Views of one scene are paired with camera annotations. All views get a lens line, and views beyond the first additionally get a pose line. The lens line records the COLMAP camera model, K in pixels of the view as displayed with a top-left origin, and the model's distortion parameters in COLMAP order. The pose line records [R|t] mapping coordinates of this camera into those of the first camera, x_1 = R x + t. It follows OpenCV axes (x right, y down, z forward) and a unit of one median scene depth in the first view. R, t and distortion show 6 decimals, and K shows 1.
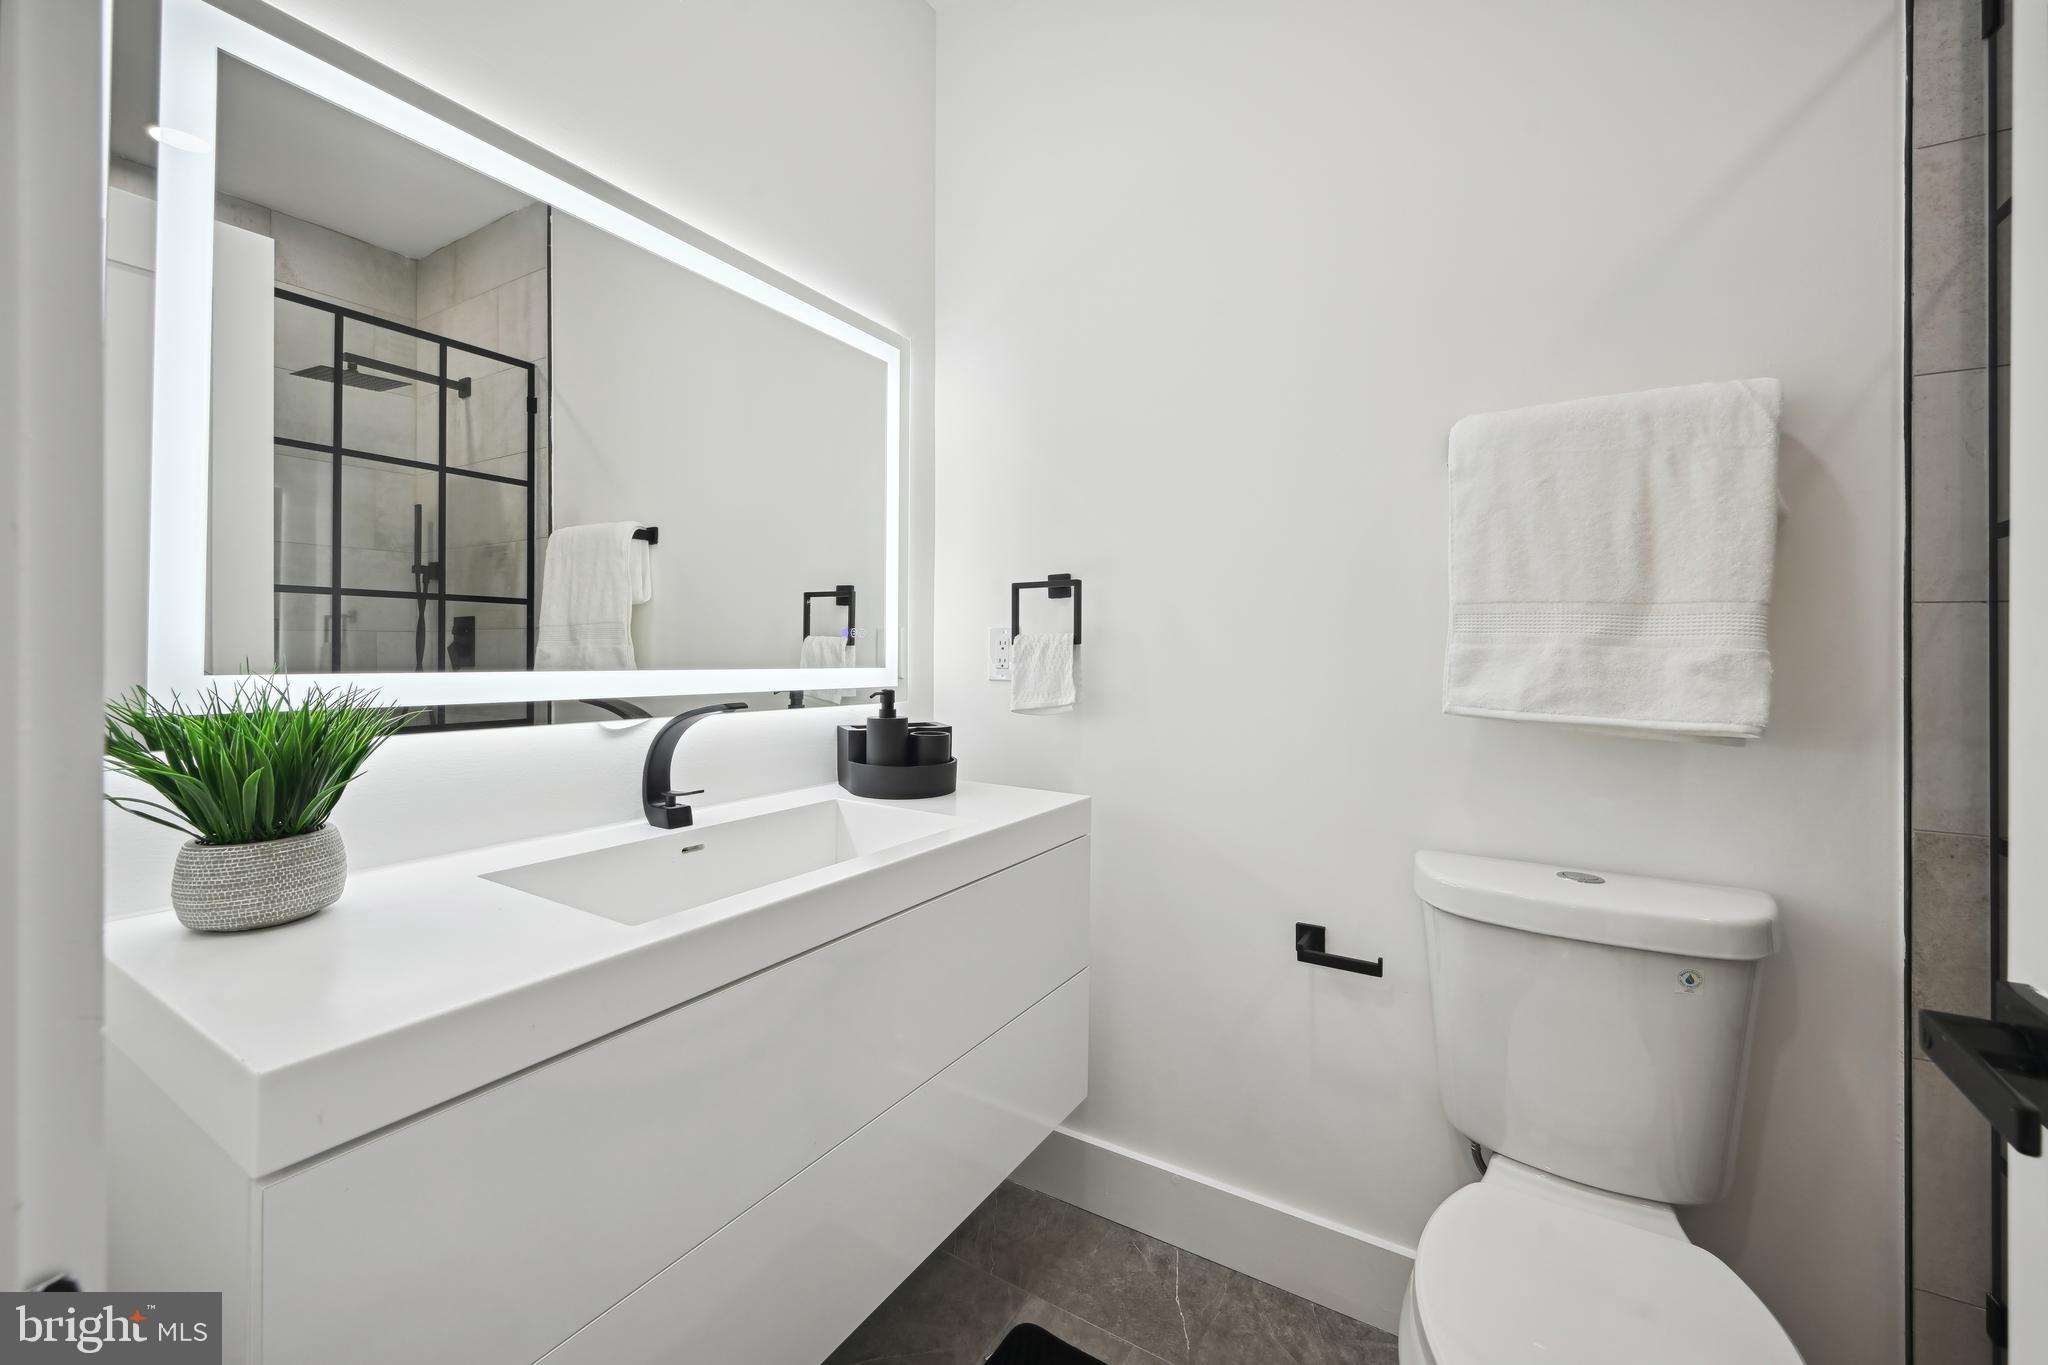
lens RADIAL K [[830.7, 0, 1025.6], [0, 830.7, 638.5], [0, 0, 1]] dist [-0.004020, -0.000331]
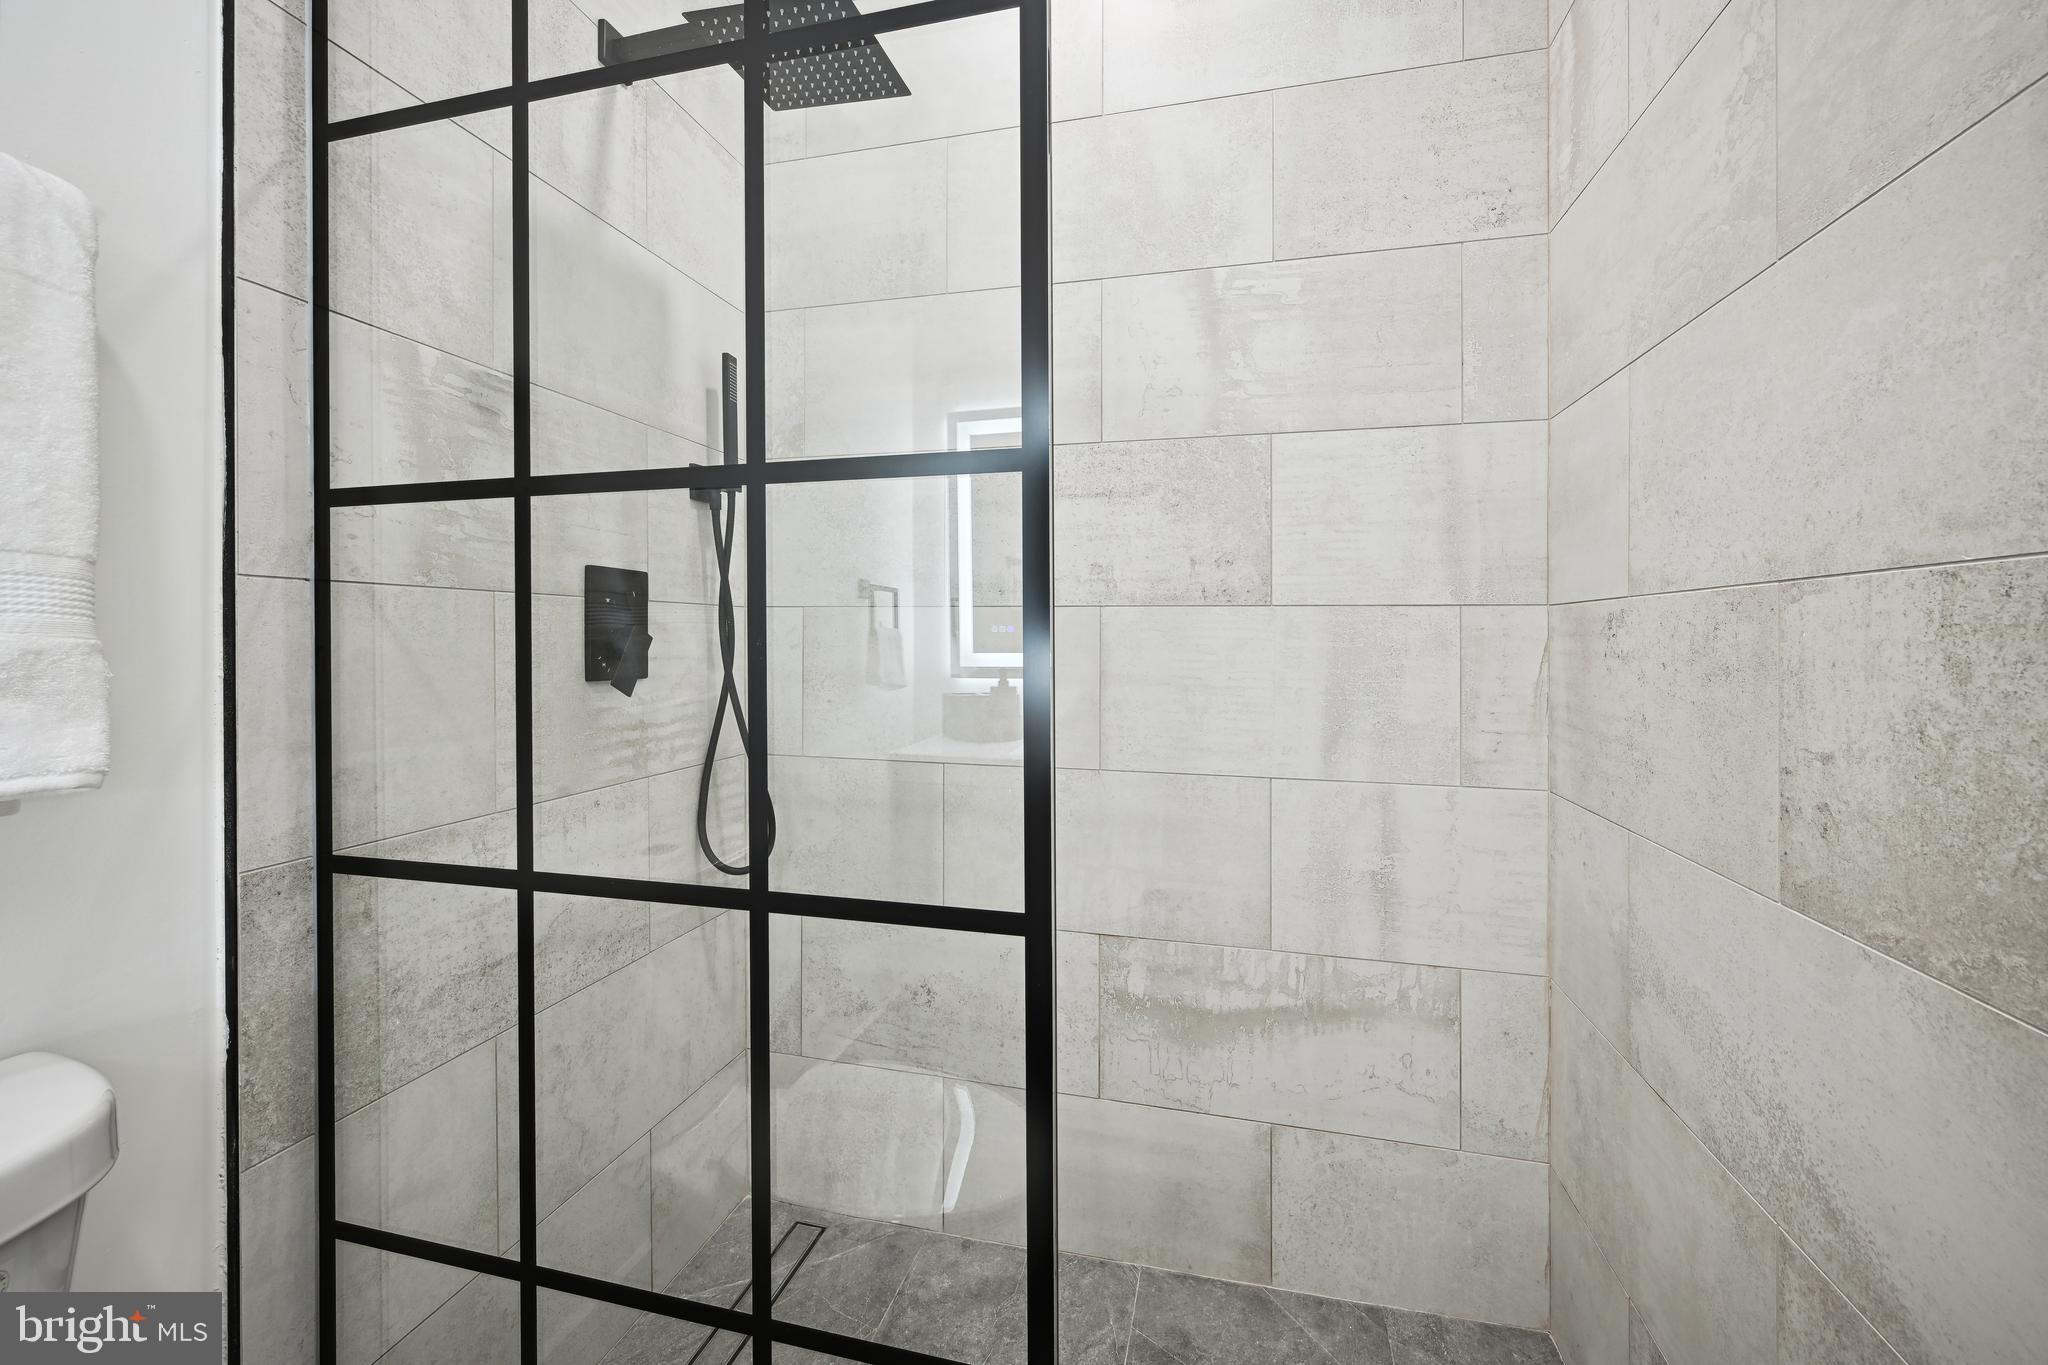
lens RADIAL K [[830.7, 0, 1025.6], [0, 830.7, 638.5], [0, 0, 1]] dist [-0.004020, -0.000331]
pose [[-0.291856, -0.009338, 0.956417, 0.135435], [-0.008309, 0.999939, 0.007227, 0.003141], [-0.956426, -0.005838, -0.291916, 0.532793]]
